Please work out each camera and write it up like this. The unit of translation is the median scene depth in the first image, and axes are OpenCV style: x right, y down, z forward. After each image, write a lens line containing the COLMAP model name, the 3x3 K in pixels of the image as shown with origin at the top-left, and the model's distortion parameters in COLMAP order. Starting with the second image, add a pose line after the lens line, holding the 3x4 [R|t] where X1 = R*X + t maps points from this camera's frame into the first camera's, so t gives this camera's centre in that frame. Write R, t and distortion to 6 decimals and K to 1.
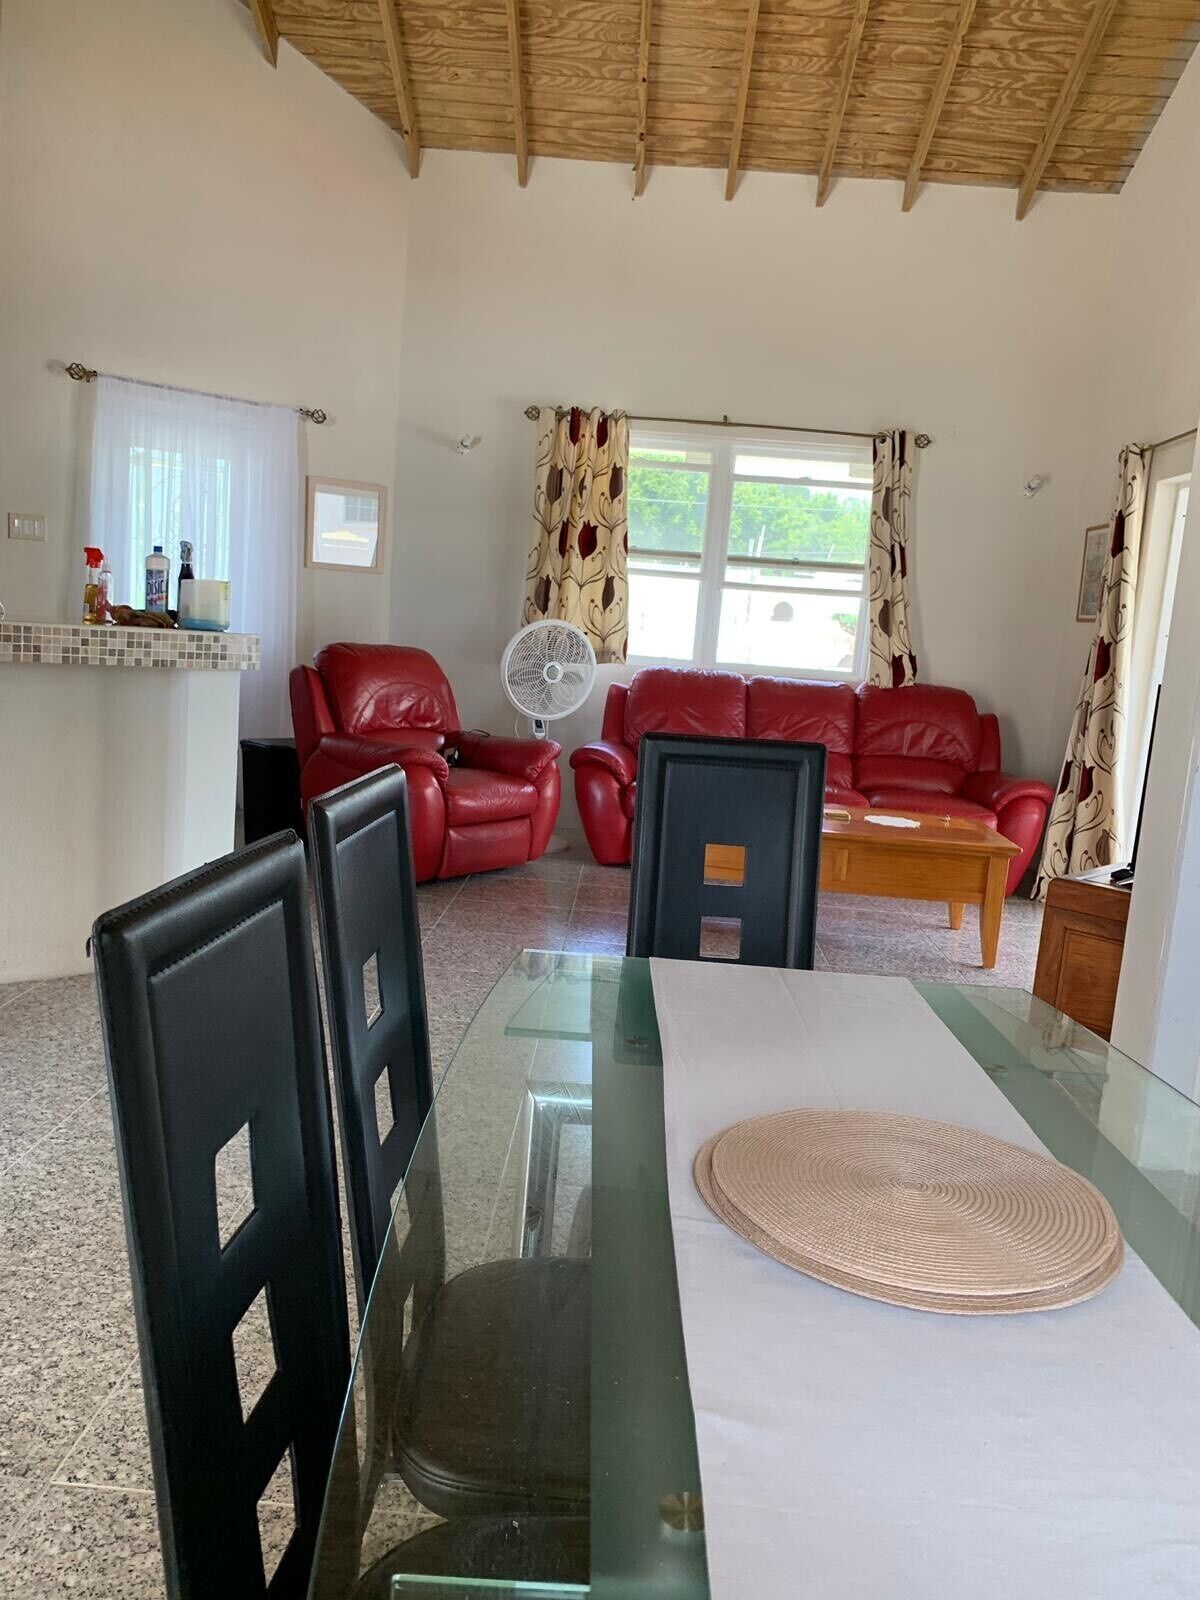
lens RADIAL K [[1231.8, 0, 601.0], [0, 1231.8, 798.6], [0, 0, 1]] dist [0.003363, 0.000468]
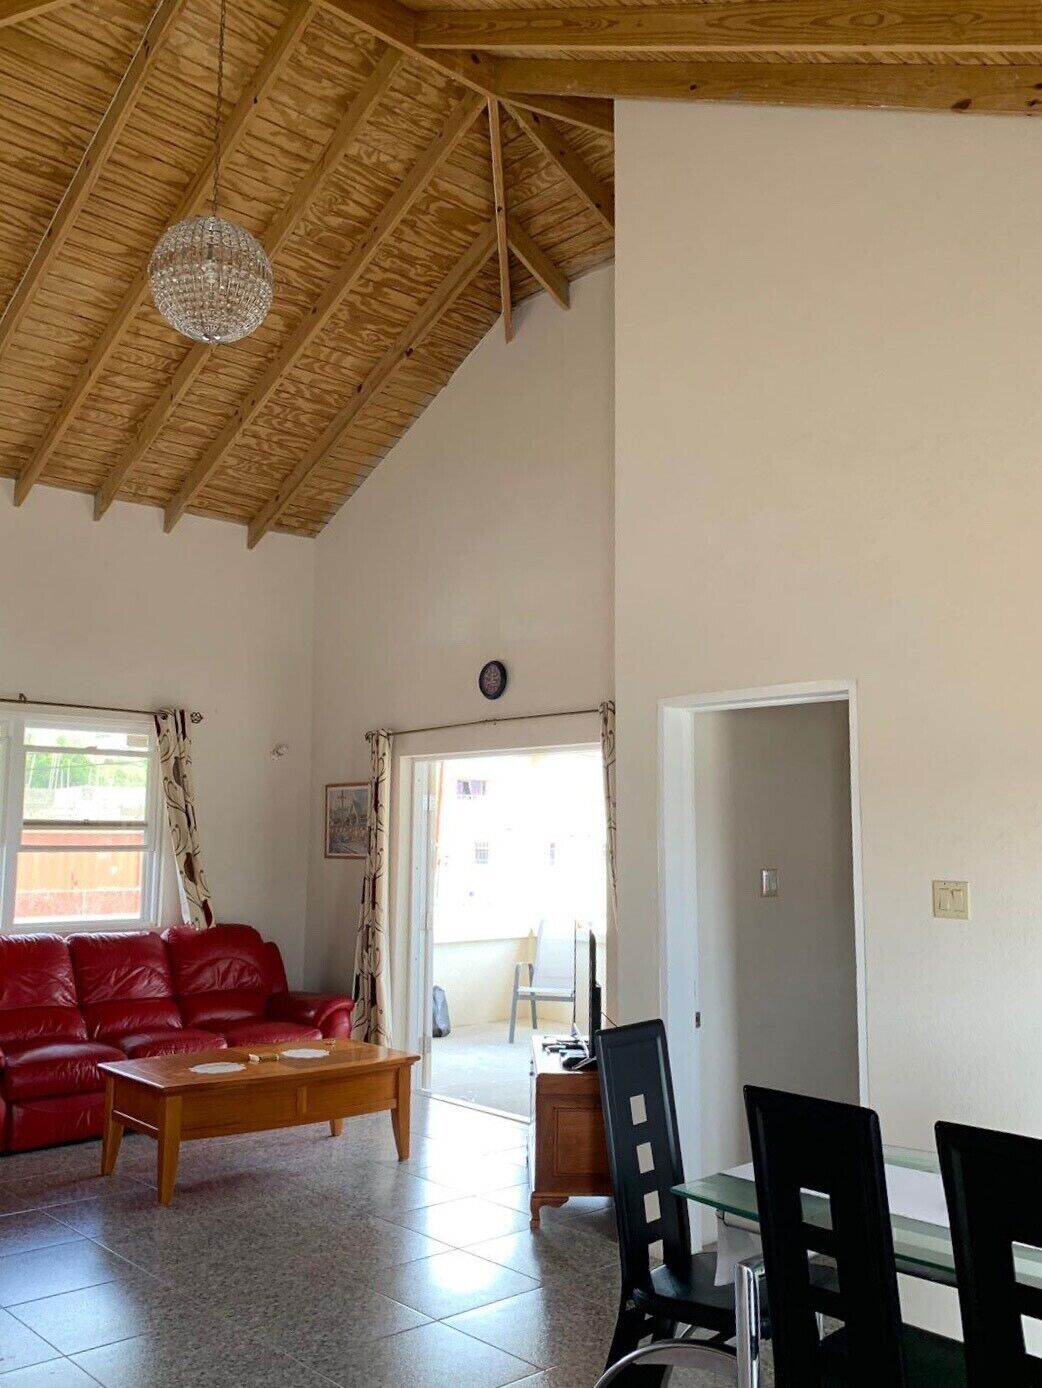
lens RADIAL K [[1208.3, 0, 521.9], [0, 1208.3, 693.8], [0, 0, 1]] dist [0.011321, -0.000346]
pose [[0.713850, 0.010895, 0.700214, -0.340561], [0.151075, 0.973939, -0.169170, -0.070266], [-0.683809, 0.226547, 0.693600, -0.027004]]
